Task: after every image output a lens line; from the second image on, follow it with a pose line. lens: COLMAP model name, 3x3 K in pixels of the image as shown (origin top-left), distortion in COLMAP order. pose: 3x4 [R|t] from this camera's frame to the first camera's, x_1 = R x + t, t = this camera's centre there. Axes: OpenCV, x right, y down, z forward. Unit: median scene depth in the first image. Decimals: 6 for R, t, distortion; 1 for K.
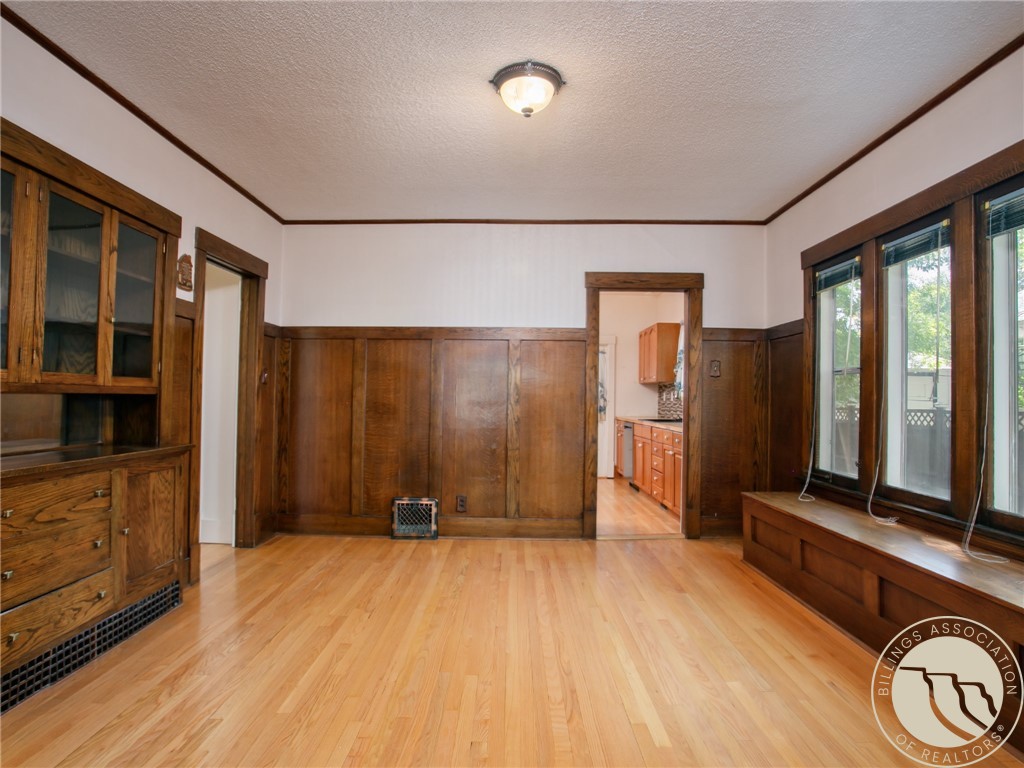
lens RADIAL K [[562.1, 0, 500.1], [0, 562.1, 387.8], [0, 0, 1]] dist [-0.048427, 0.002038]
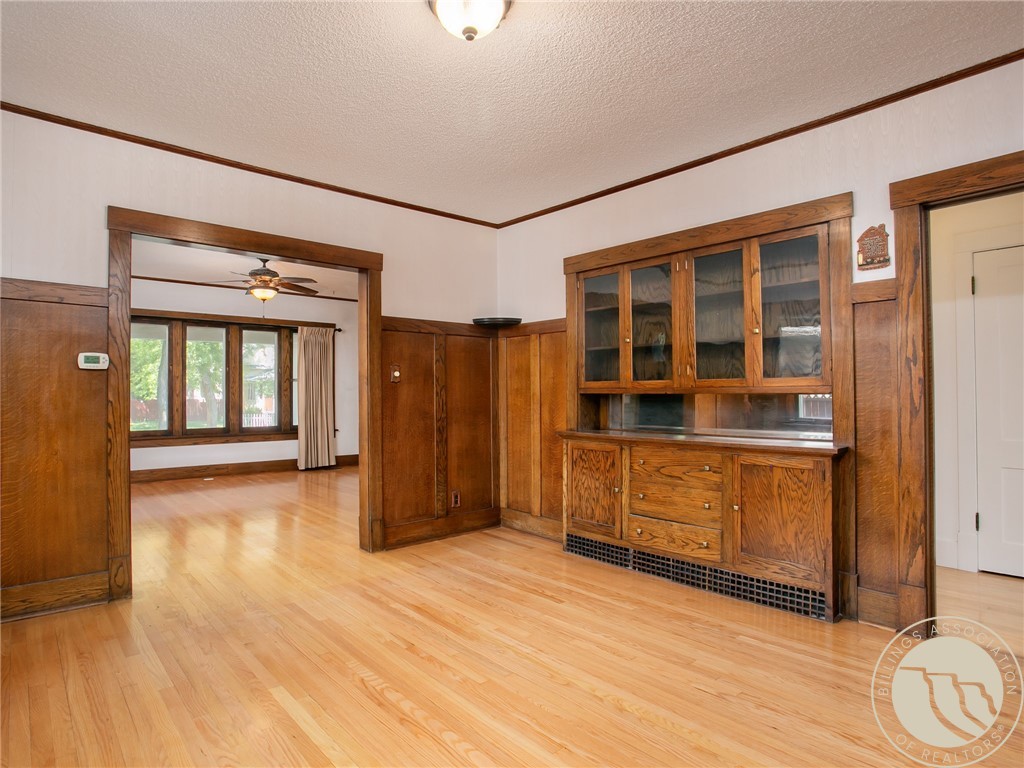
lens RADIAL K [[562.1, 0, 500.1], [0, 562.1, 387.8], [0, 0, 1]] dist [-0.048427, 0.002038]
pose [[-0.727196, -0.012797, -0.686311, 0.548488], [0.012360, 0.999420, -0.031732, 0.032024], [0.686319, -0.031558, -0.726616, 1.581744]]
